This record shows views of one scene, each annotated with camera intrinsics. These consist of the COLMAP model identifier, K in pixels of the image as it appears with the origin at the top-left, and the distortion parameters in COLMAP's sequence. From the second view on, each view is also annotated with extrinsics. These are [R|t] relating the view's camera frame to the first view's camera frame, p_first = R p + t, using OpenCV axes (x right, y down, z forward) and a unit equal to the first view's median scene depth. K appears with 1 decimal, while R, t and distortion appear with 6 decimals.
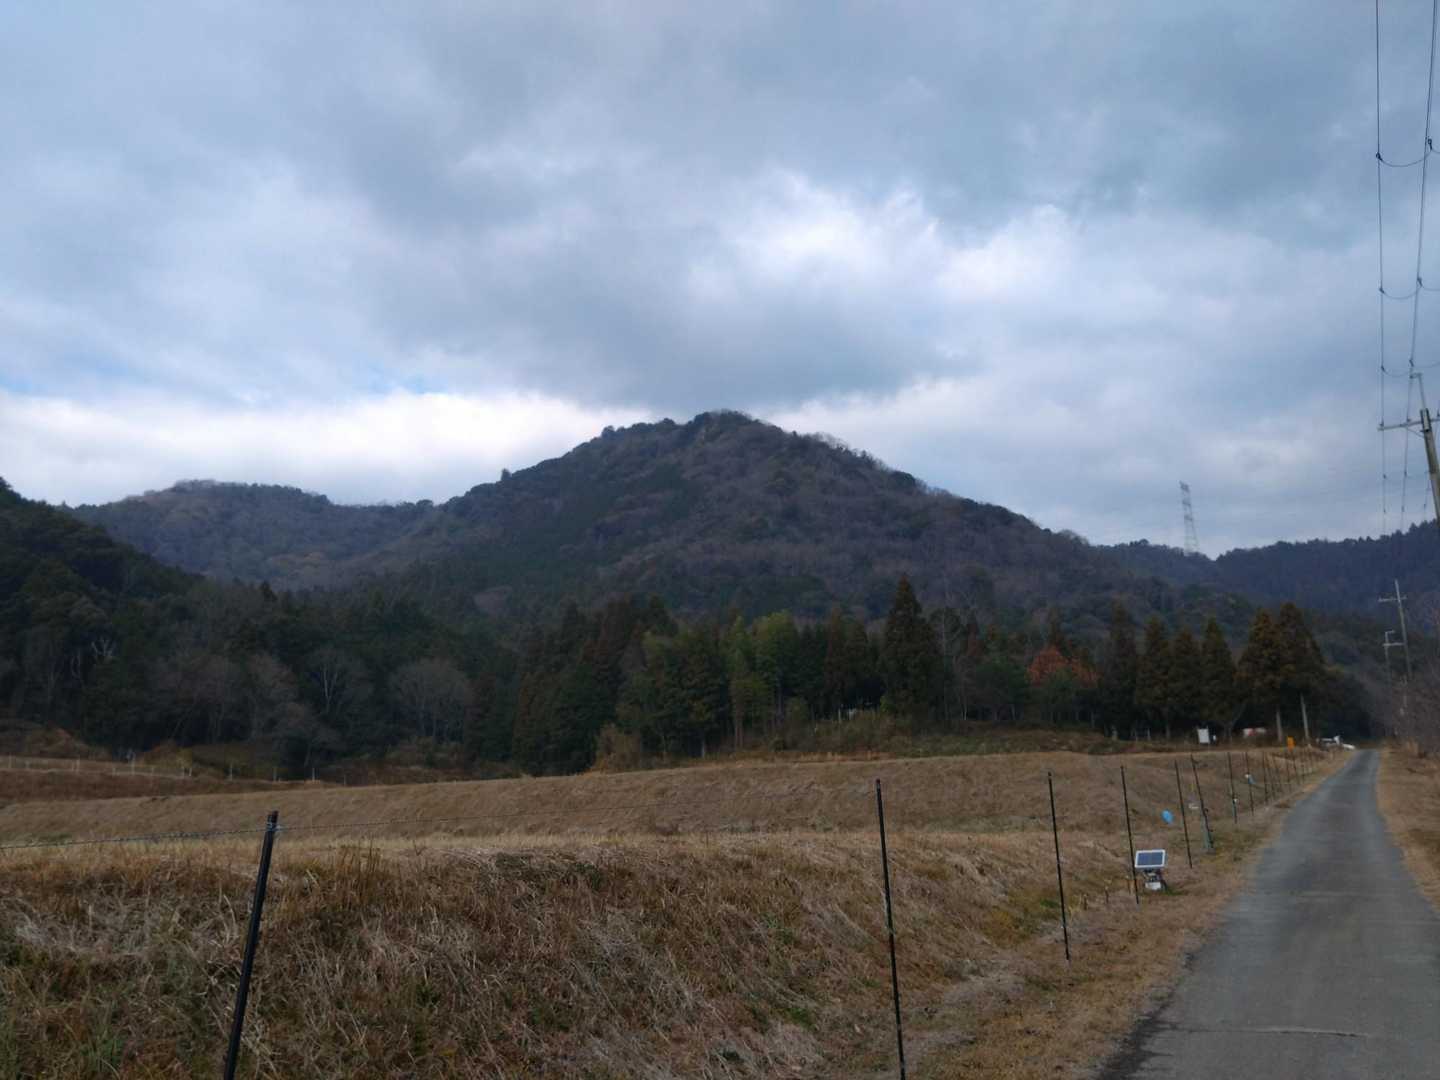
lens RADIAL K [[1051.2, 0, 720.0], [0, 1051.2, 540.0], [0, 0, 1]] dist [-0.028476, -0.002016]
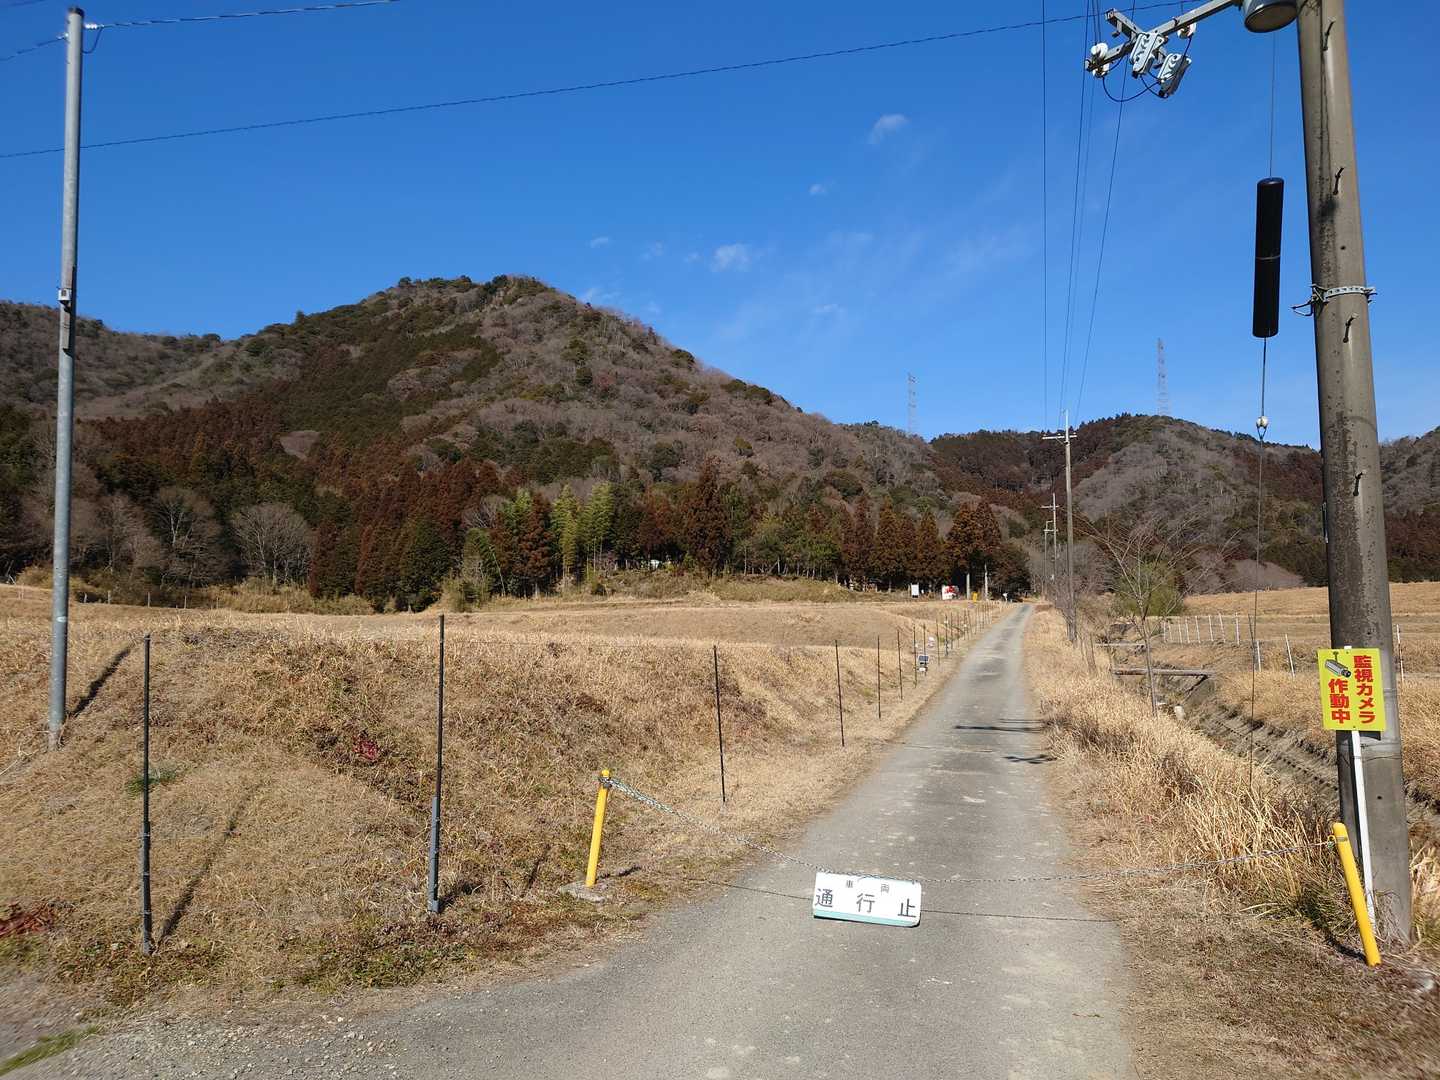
lens RADIAL K [[1051.2, 0, 720.0], [0, 1051.2, 540.0], [0, 0, 1]] dist [-0.028476, -0.002016]
pose [[0.965389, 0.039319, 0.257833, -0.071976], [-0.077847, 0.986949, 0.140969, -0.026022], [-0.248926, -0.156161, 0.955850, -0.118901]]
